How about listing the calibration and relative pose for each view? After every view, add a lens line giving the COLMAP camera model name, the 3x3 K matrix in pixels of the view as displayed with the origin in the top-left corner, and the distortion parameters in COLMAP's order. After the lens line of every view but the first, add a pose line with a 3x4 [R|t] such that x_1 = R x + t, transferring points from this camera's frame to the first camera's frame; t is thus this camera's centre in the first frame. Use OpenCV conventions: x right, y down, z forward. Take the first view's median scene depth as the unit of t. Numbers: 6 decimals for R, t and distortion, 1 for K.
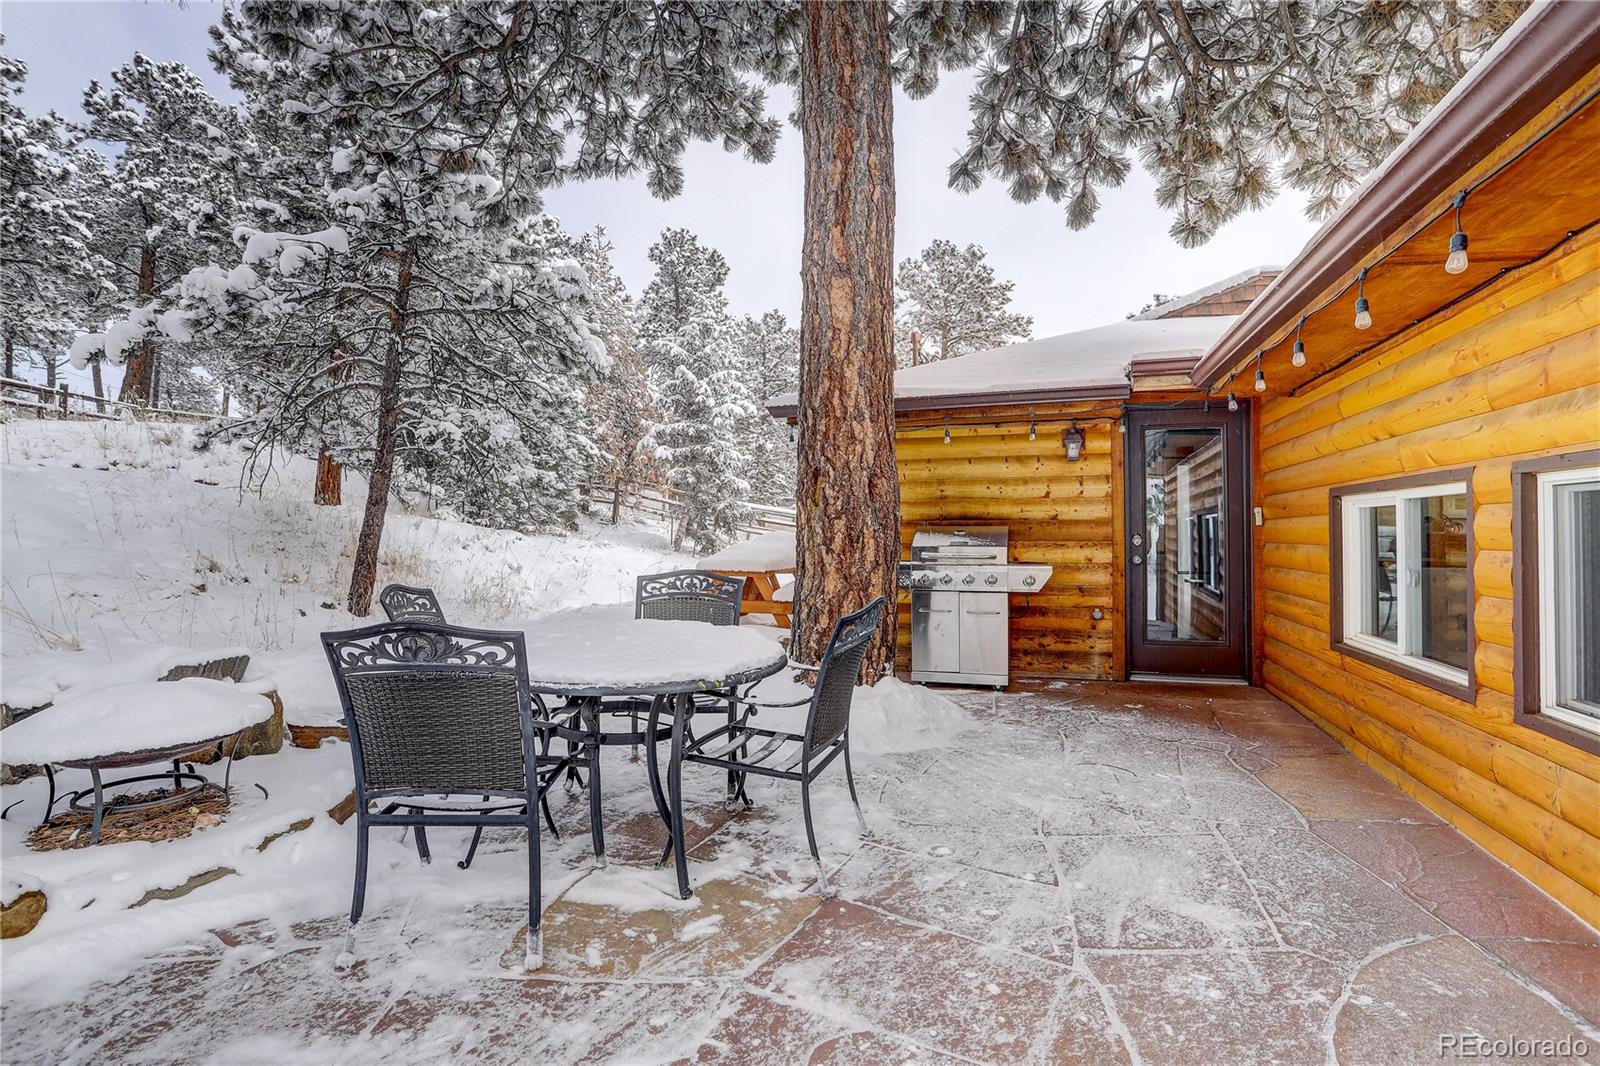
lens RADIAL K [[769.2, 0, 787.1], [0, 769.2, 521.0], [0, 0, 1]] dist [-0.054153, 0.025708]
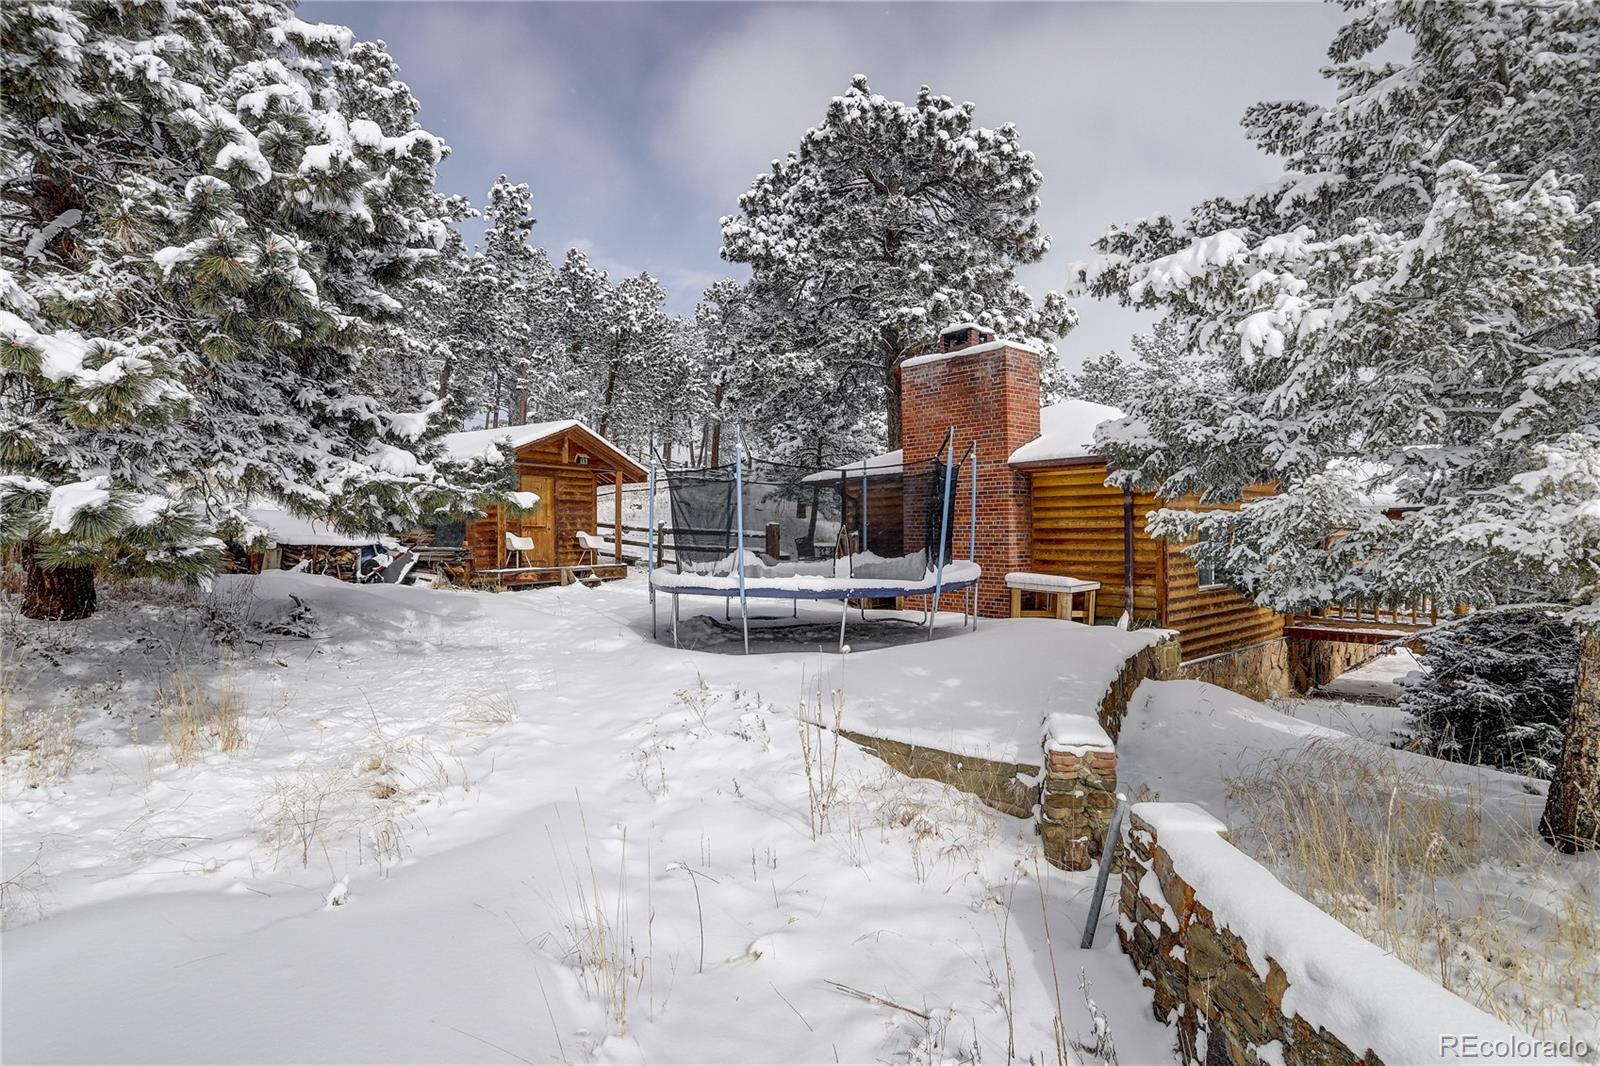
lens RADIAL K [[769.2, 0, 796.8], [0, 769.2, 524.2], [0, 0, 1]] dist [-0.054153, 0.025708]
pose [[0.843928, -0.009678, -0.536370, 1.517204], [0.014142, 0.999891, 0.004211, -0.027818], [0.536271, -0.011139, 0.843973, -2.353133]]
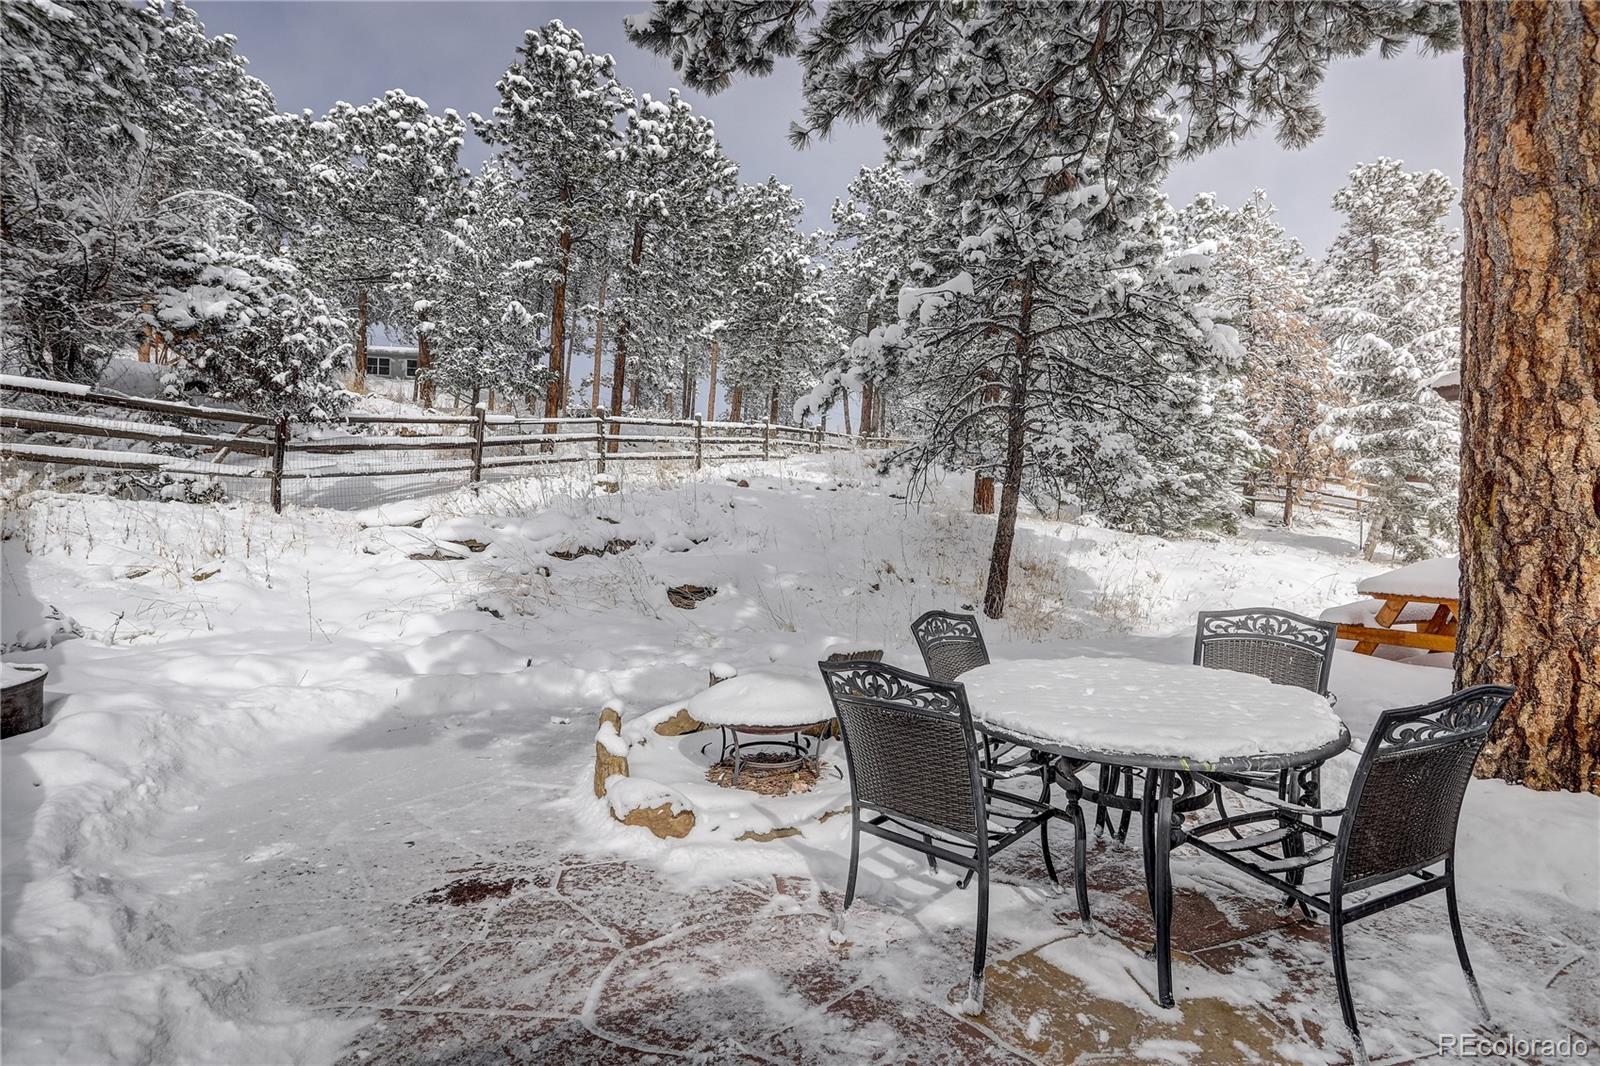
lens RADIAL K [[769.2, 0, 807.4], [0, 769.2, 522.9], [0, 0, 1]] dist [-0.054153, 0.025708]
pose [[0.689257, -0.007252, -0.724481, 0.081002], [0.010975, 0.999940, 0.000432, -0.022611], [0.724434, -0.008250, 0.689295, 0.046707]]
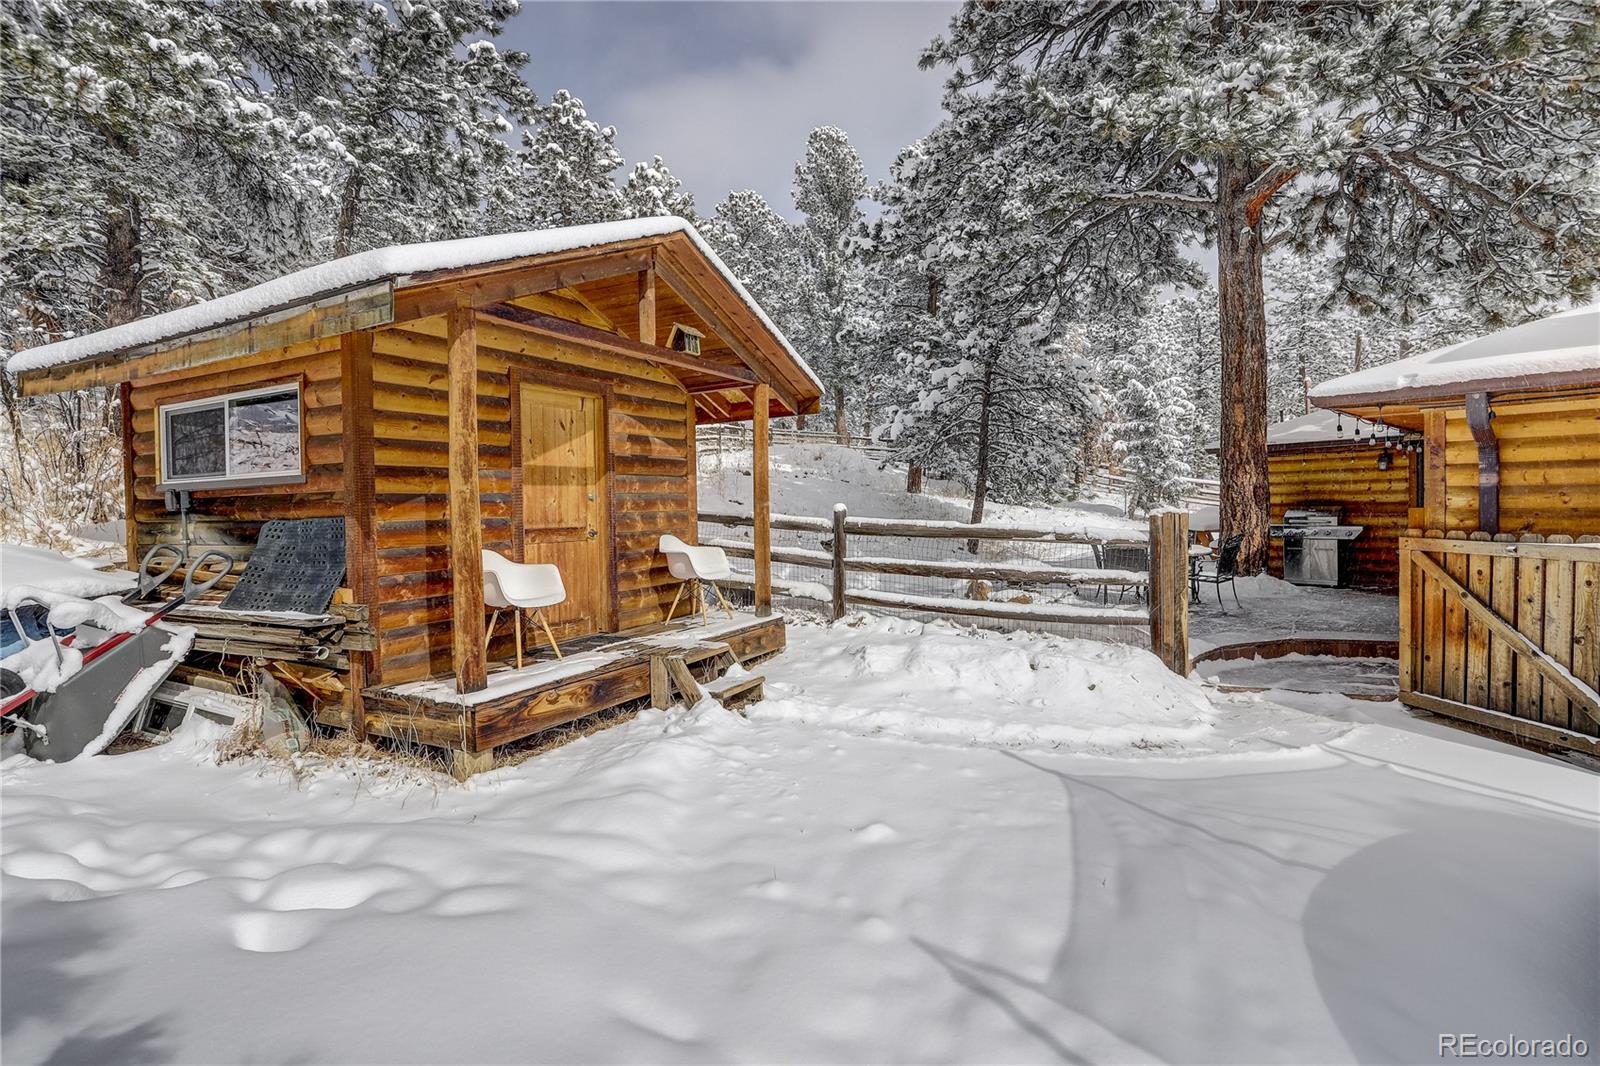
lens RADIAL K [[769.2, 0, 809.3], [0, 769.2, 518.6], [0, 0, 1]] dist [-0.054153, 0.025708]
pose [[0.874581, -0.005793, -0.484845, 0.031804], [0.025771, 0.999071, 0.034548, -0.059855], [0.484194, -0.042710, 0.873917, -1.261654]]
